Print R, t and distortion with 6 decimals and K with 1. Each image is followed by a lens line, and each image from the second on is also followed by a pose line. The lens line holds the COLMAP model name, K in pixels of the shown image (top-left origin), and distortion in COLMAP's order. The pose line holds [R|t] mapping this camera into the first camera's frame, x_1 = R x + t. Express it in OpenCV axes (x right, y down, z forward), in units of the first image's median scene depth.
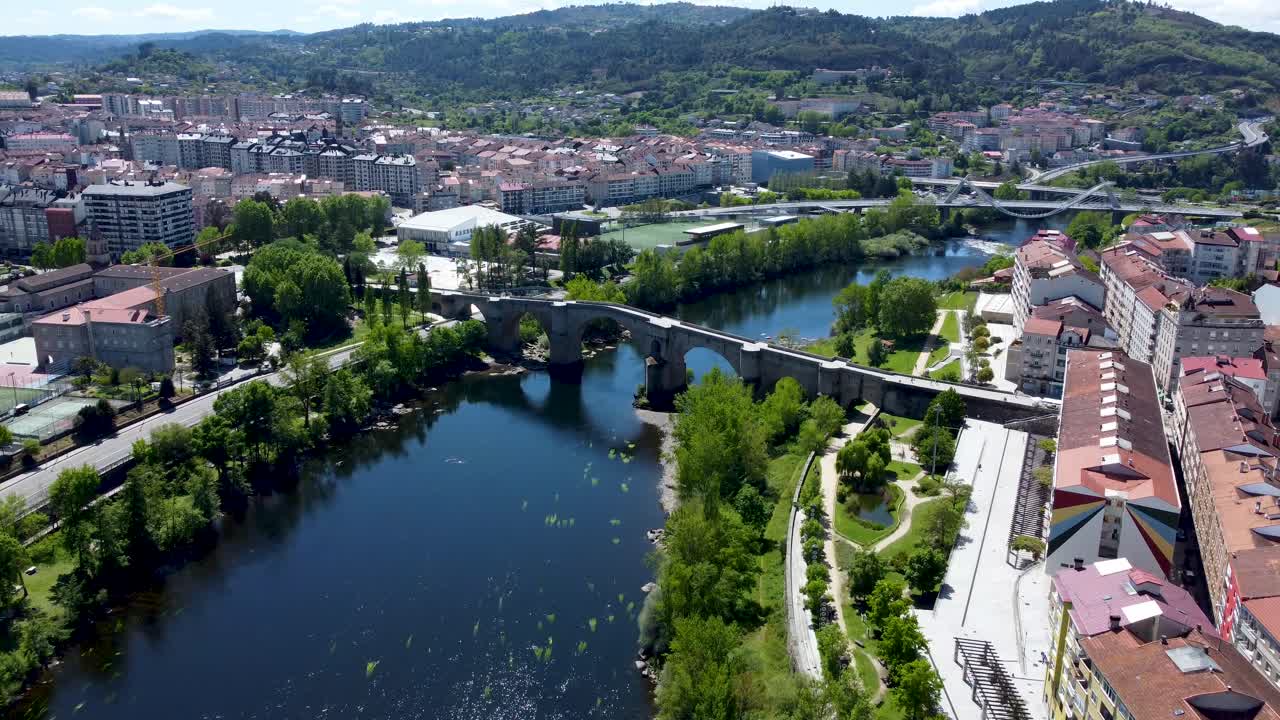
lens RADIAL K [[1000.0, 0, 640.0], [0, 1000.0, 360.0], [0, 0, 1]] dist [-0.001601, -0.008586]
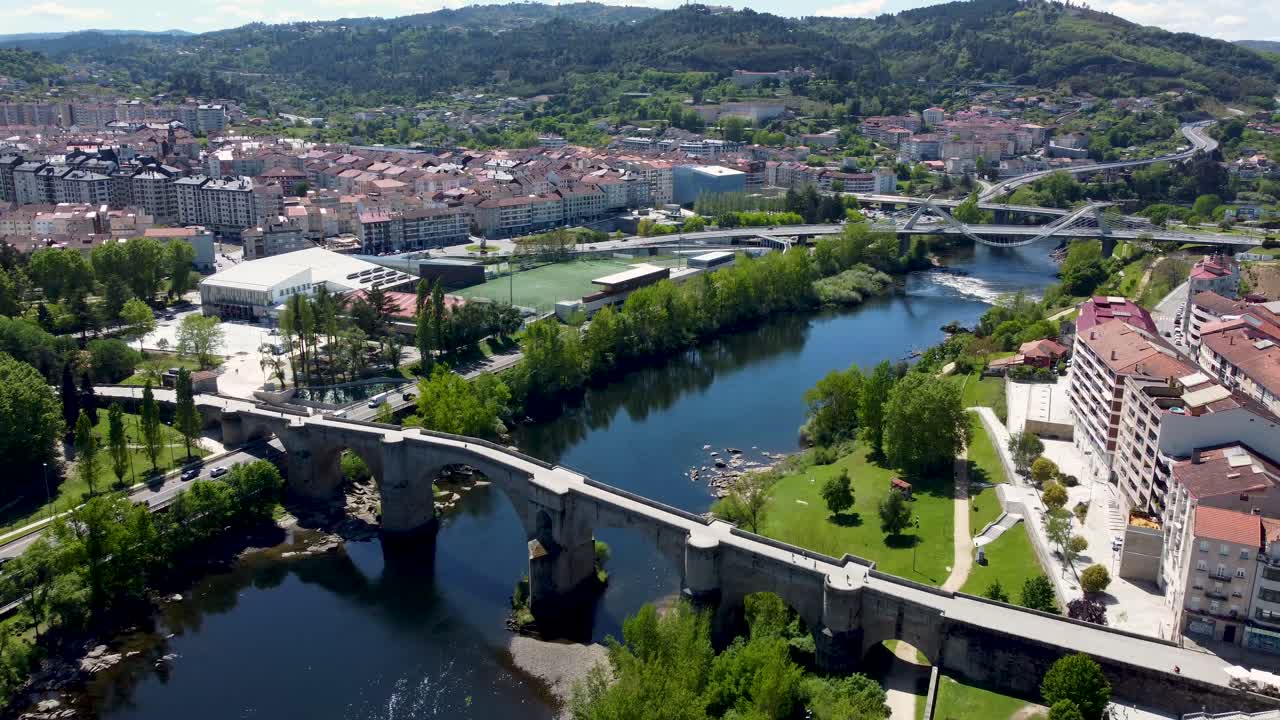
lens RADIAL K [[1000.0, 0, 640.0], [0, 1000.0, 360.0], [0, 0, 1]] dist [-0.001601, -0.008586]
pose [[0.996334, -0.023539, 0.082245, 0.006473], [0.023695, 0.999719, -0.000925, -0.027108], [-0.082200, 0.002871, 0.996612, 0.095834]]
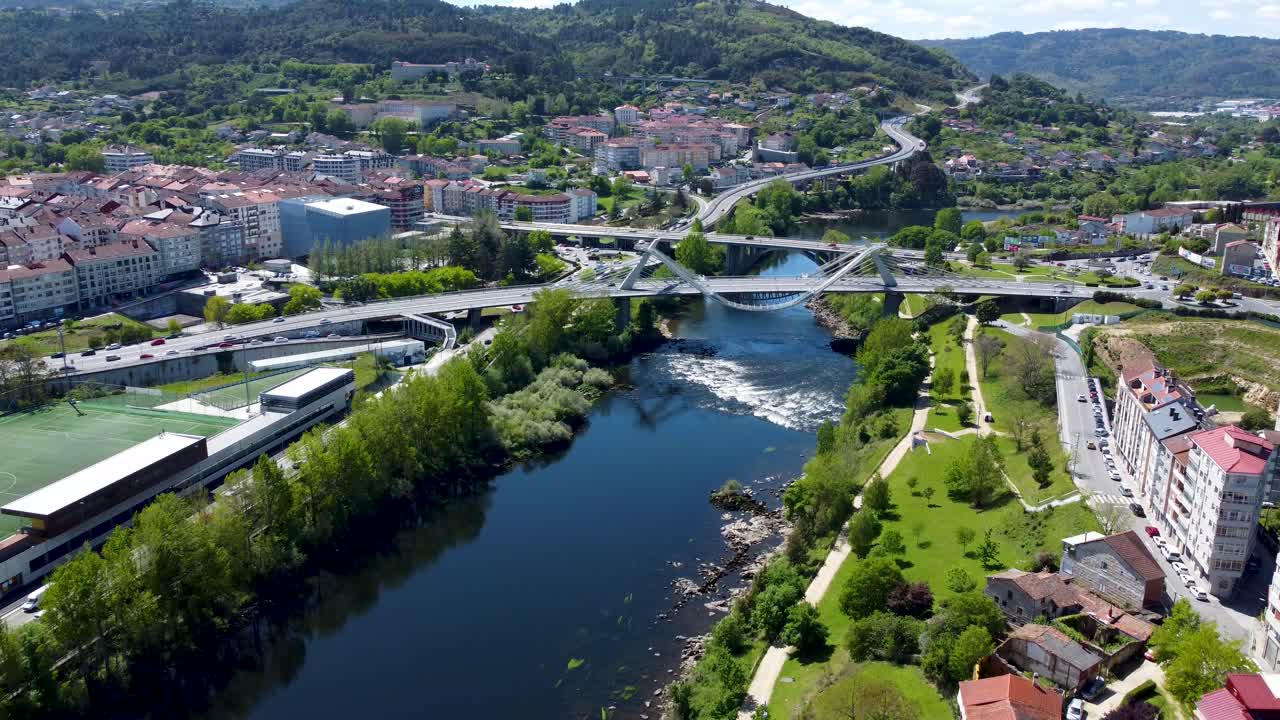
lens RADIAL K [[1000.0, 0, 640.0], [0, 1000.0, 360.0], [0, 0, 1]] dist [-0.001601, -0.008586]
pose [[0.925465, -0.101582, 0.364961, 0.052011], [0.100112, 0.994710, 0.022999, -0.067371], [-0.365367, 0.015252, 0.930739, 0.239423]]
